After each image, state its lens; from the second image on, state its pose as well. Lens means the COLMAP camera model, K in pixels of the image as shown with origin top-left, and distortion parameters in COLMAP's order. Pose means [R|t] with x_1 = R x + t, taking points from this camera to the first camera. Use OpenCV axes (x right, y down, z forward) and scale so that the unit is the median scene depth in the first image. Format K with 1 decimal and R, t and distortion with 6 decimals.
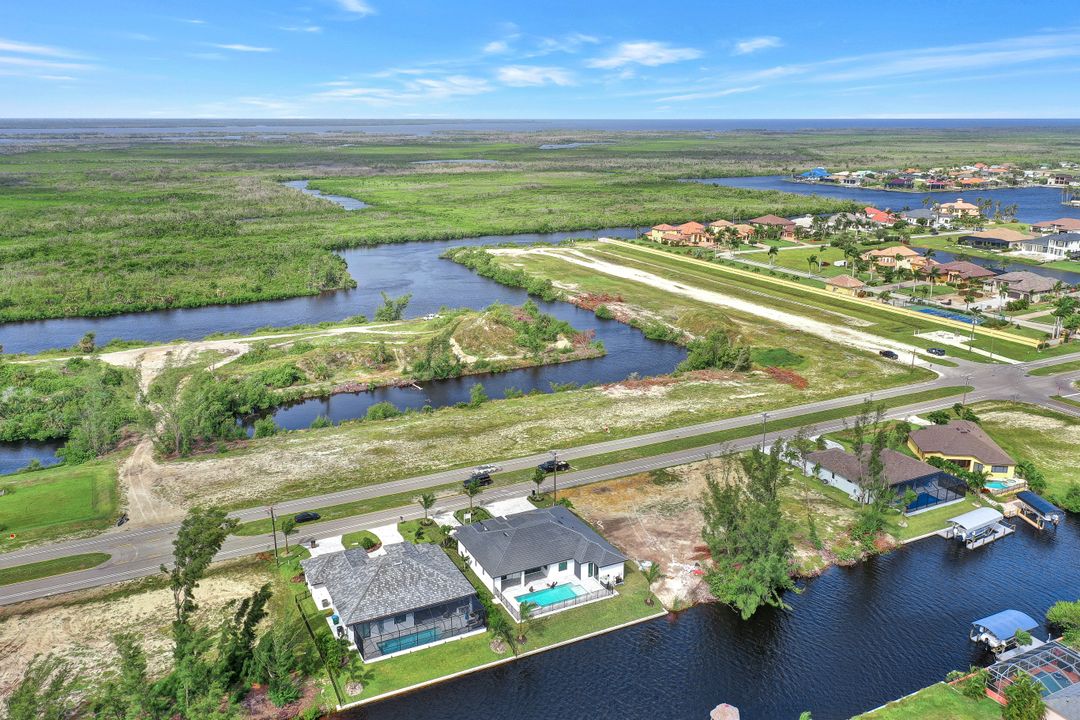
lens RADIAL K [[861.5, 0, 540.0], [0, 861.5, 360.0], [0, 0, 1]] dist [0.000243, -0.000349]
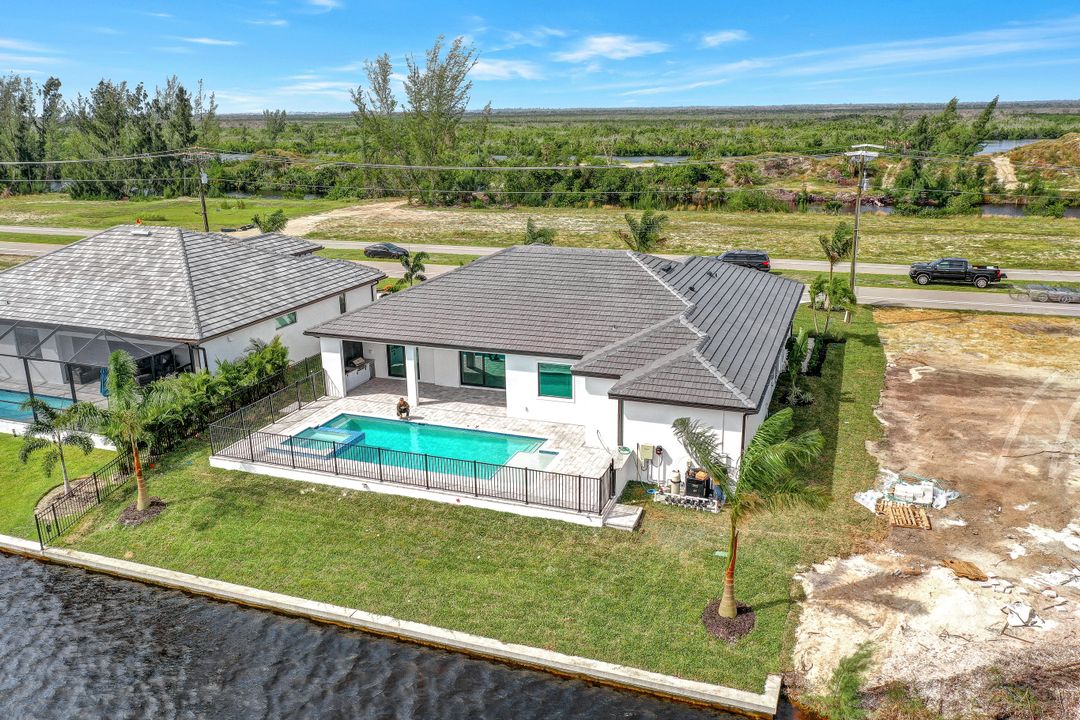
lens RADIAL K [[861.5, 0, 540.0], [0, 861.5, 360.0], [0, 0, 1]] dist [0.000243, -0.000349]
pose [[0.688685, 0.201216, -0.696580, 0.153817], [-0.183140, 0.977844, 0.101399, 0.146503], [0.701550, 0.057739, 0.710277, 0.572035]]
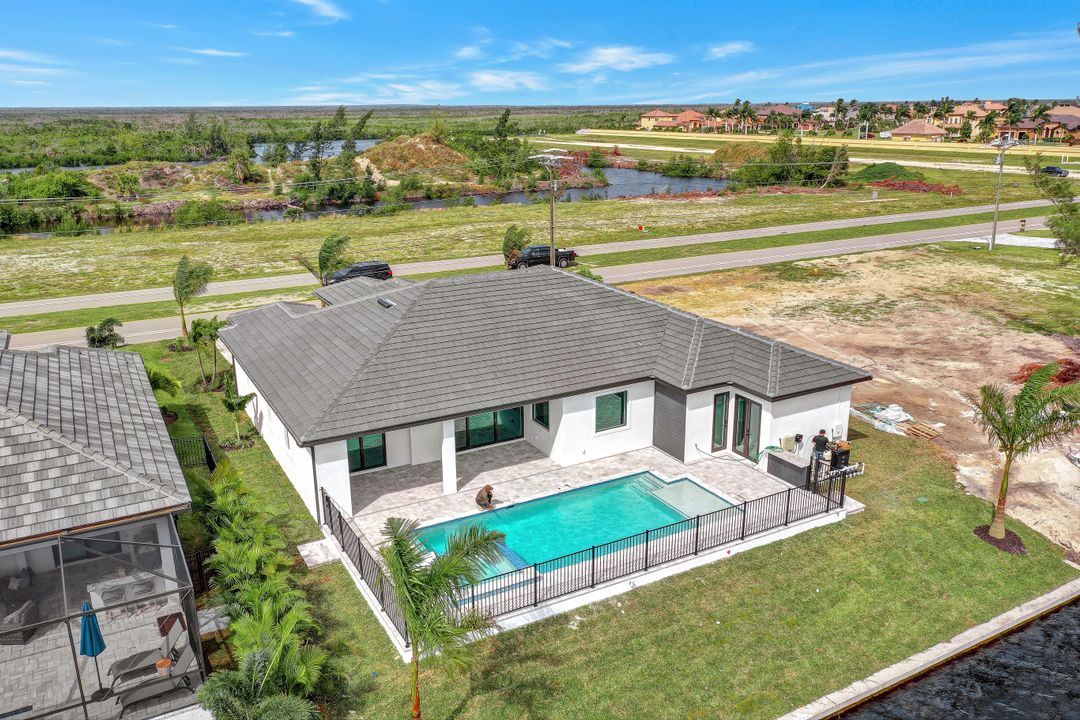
lens RADIAL K [[839.0, 0, 557.3], [0, 839.0, 383.3], [0, 0, 1]] dist [0.000898, -0.000732]
pose [[0.998087, -0.016085, 0.059688, -0.002671], [0.012960, 0.998543, 0.052380, 0.155139], [-0.060443, -0.051506, 0.996842, 0.538478]]
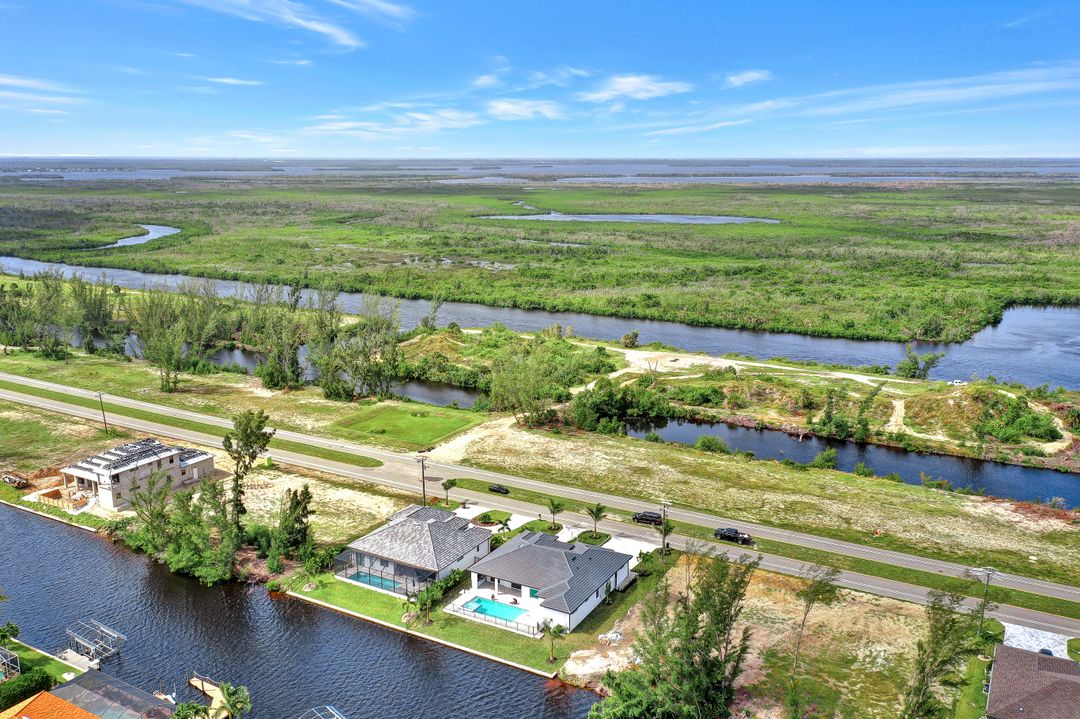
lens RADIAL K [[887.8, 0, 540.0], [0, 887.8, 359.5], [0, 0, 1]] dist [0.008170, 0.002976]
pose [[0.566098, 0.183265, -0.803708, 0.575291], [-0.221777, 0.972886, 0.065631, -0.065775], [0.793944, 0.141090, 0.591393, 0.258318]]
